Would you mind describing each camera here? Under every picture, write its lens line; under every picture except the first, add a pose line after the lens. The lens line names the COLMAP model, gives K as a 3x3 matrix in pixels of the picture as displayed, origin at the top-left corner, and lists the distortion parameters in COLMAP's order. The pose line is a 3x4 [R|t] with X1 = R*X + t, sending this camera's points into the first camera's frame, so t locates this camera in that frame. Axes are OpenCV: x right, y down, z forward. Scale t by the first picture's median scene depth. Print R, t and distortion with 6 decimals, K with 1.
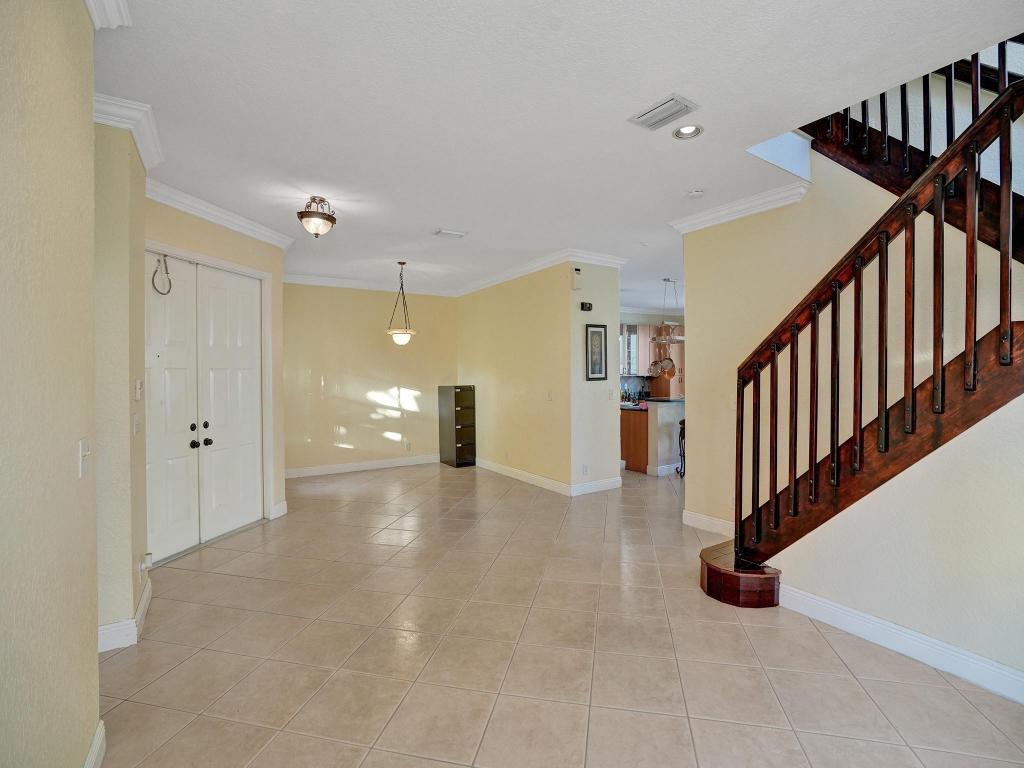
lens RADIAL K [[476.2, 0, 507.9], [0, 476.2, 378.0], [0, 0, 1]] dist [-0.060352, 0.021794]
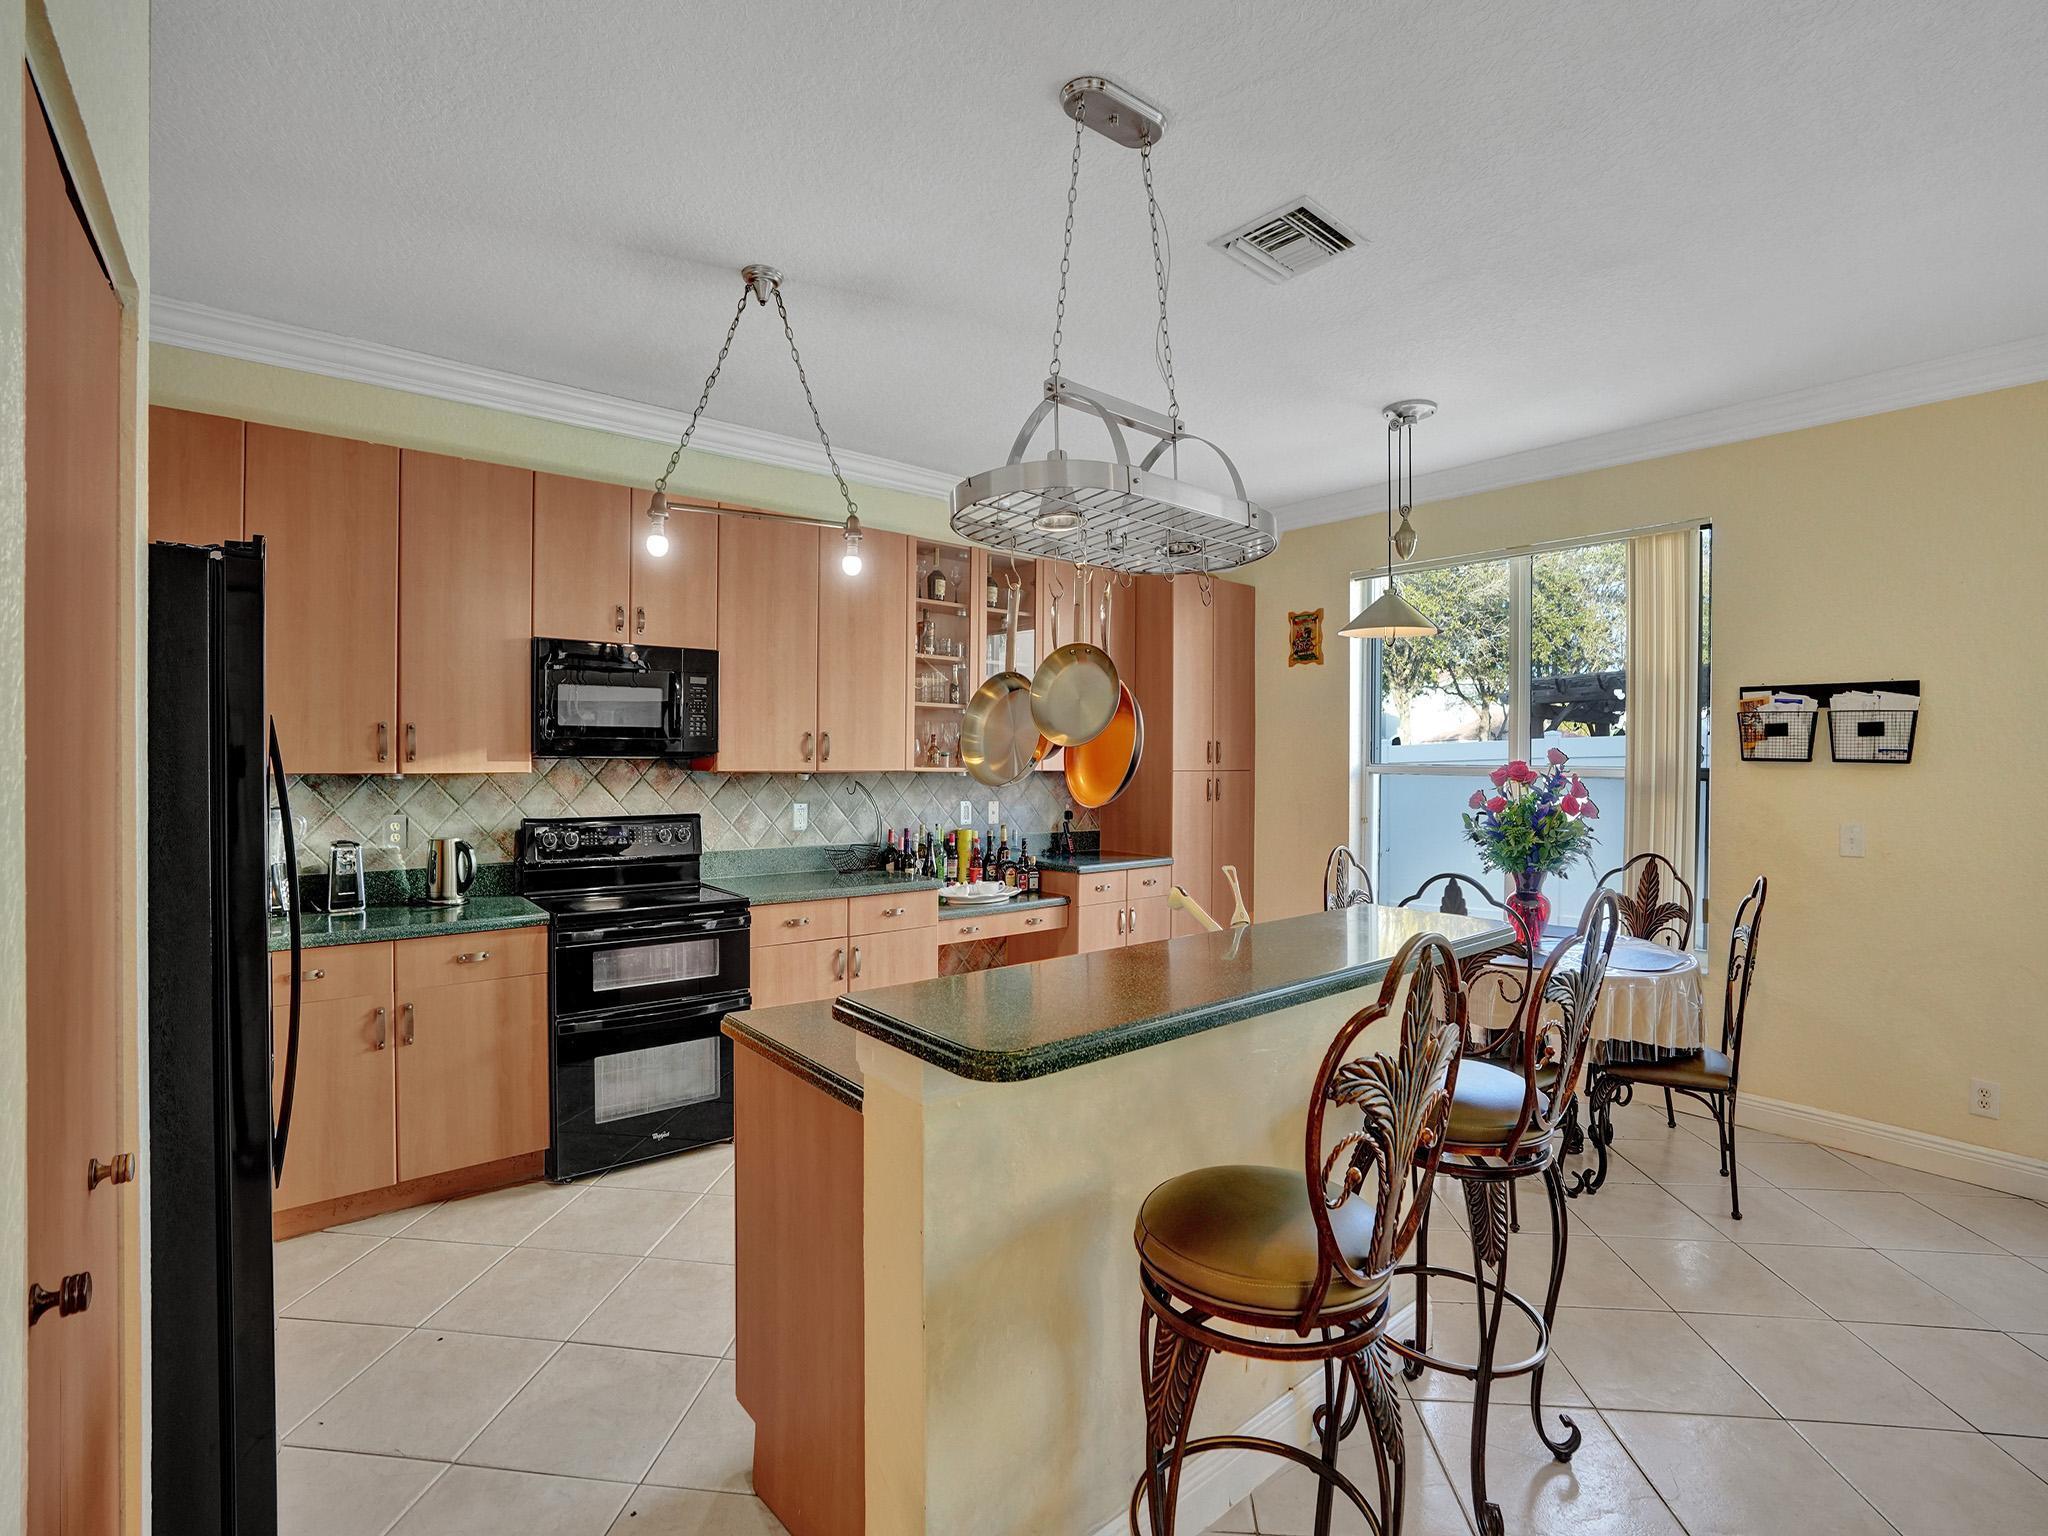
lens RADIAL K [[952.2, 0, 1027.1], [0, 952.2, 761.5], [0, 0, 1]] dist [-0.060869, 0.024930]
pose [[0.990697, 0.009235, 0.135771, 0.301822], [-0.008350, 0.999940, -0.007090, -0.008954], [-0.135829, 0.005890, 0.990715, 0.776996]]
